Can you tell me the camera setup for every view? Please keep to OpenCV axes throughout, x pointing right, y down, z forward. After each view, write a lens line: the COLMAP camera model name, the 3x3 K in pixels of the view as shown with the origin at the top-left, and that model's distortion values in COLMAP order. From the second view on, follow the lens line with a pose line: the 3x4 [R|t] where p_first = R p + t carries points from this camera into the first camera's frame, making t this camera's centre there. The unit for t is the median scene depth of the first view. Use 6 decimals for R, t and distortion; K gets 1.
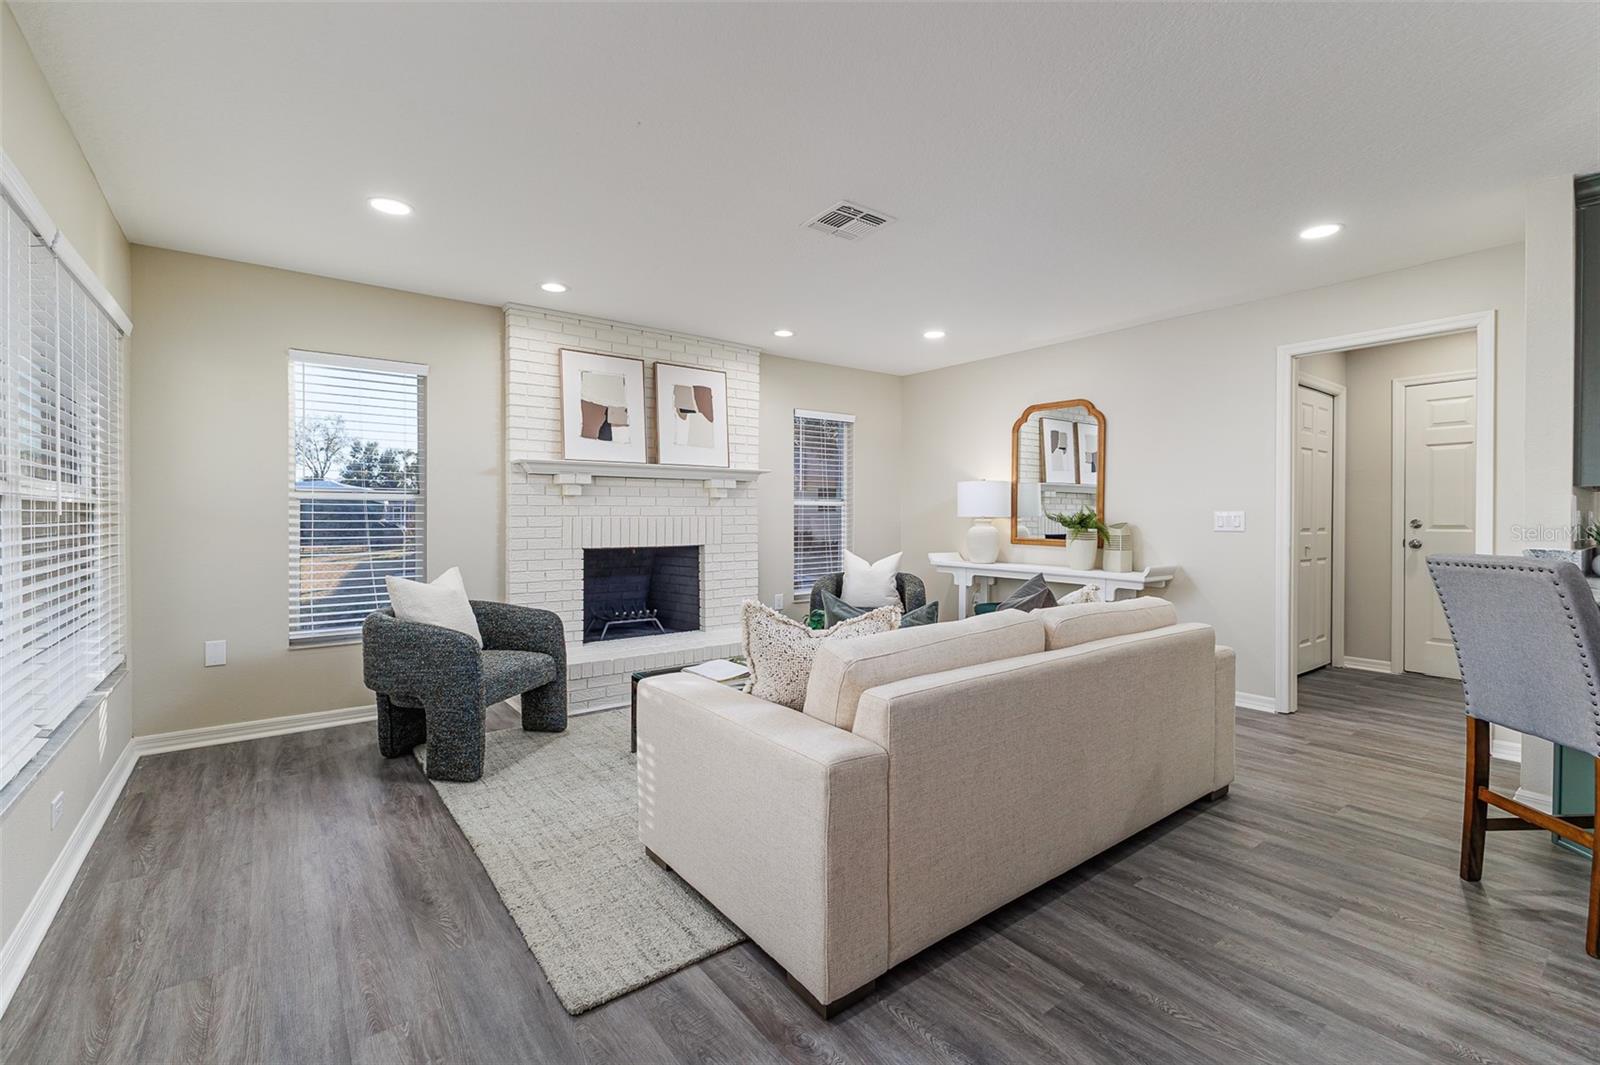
lens RADIAL K [[696.3, 0, 803.2], [0, 696.3, 528.2], [0, 0, 1]] dist [0.022083, 0.000388]
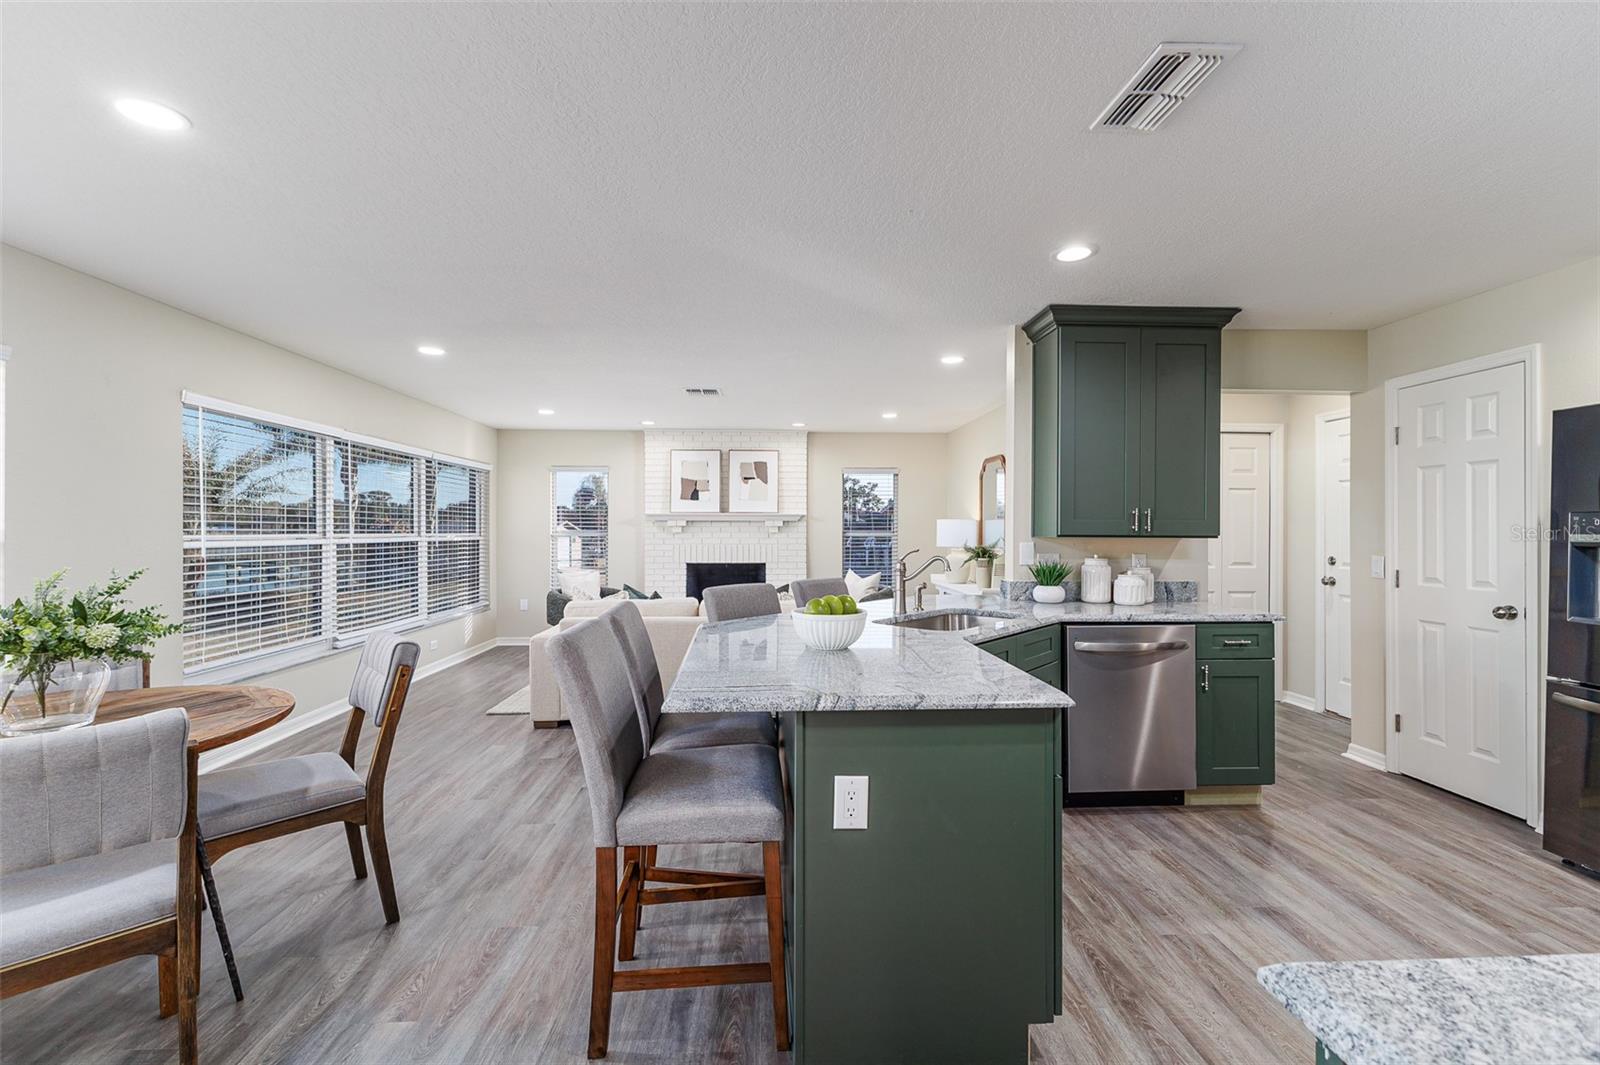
lens RADIAL K [[696.3, 0, 798.6], [0, 696.3, 531.5], [0, 0, 1]] dist [0.022083, 0.000388]
pose [[0.822191, 0.000691, -0.569211, 0.855901], [-0.011267, 0.999823, -0.015061, -0.024943], [0.569100, 0.018796, 0.822053, -0.245527]]
